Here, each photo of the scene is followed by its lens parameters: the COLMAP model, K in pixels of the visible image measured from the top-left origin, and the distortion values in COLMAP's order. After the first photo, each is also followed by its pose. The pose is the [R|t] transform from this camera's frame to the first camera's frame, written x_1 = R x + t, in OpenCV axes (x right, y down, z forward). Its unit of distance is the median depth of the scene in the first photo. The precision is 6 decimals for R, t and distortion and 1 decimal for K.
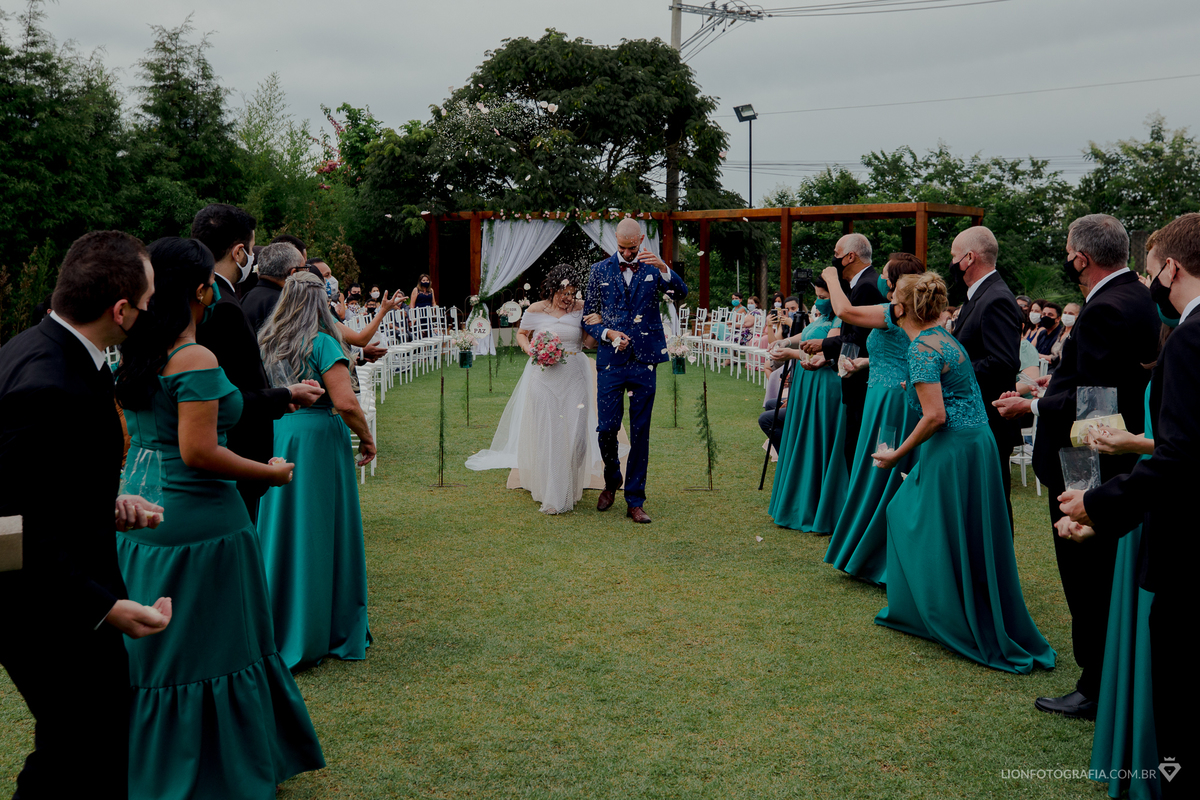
lens RADIAL K [[1170.3, 0, 597.7], [0, 1170.3, 402.5], [0, 0, 1]] dist [0.035427, 0.000000]
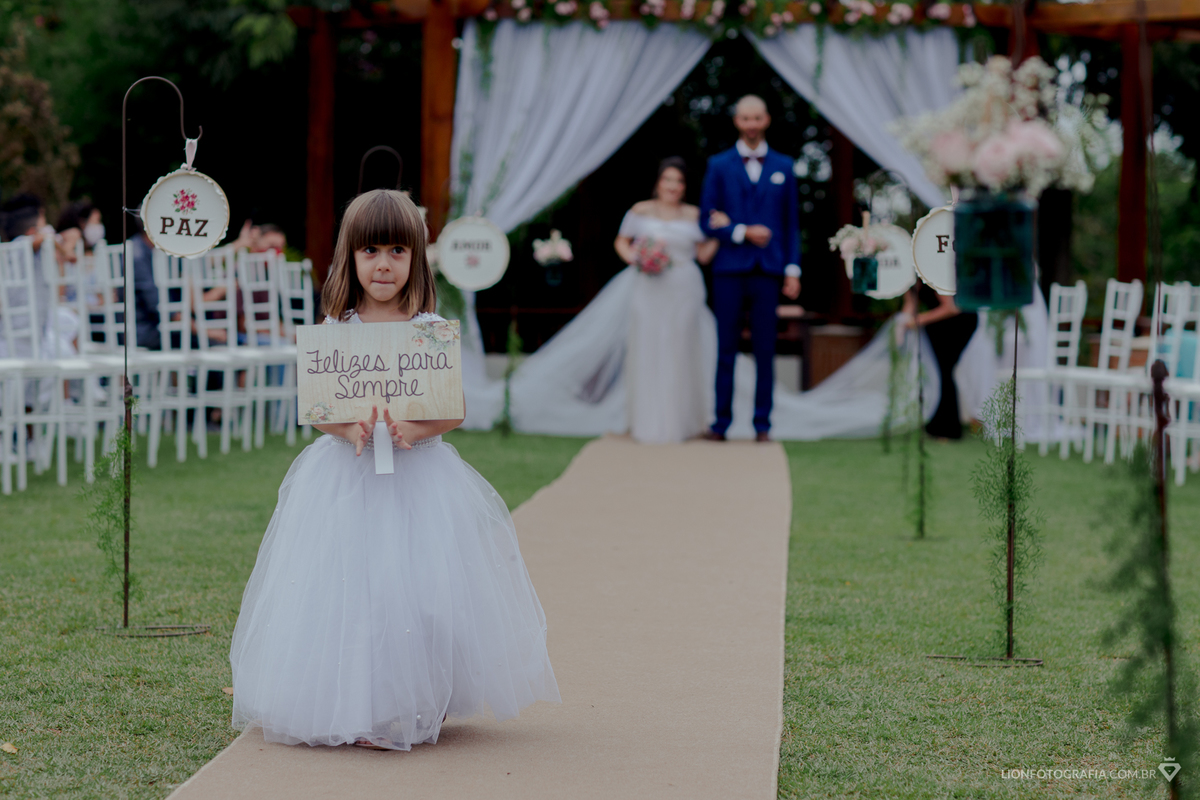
lens RADIAL K [[3067.9, 0, 602.7], [0, 3067.9, 402.5], [0, 0, 1]] dist [0.075843, 0.000000]
pose [[0.996729, 0.020517, -0.078164, 0.011845], [-0.025242, 0.997882, -0.059955, 0.003344], [0.076768, 0.061731, 0.995136, 0.139659]]
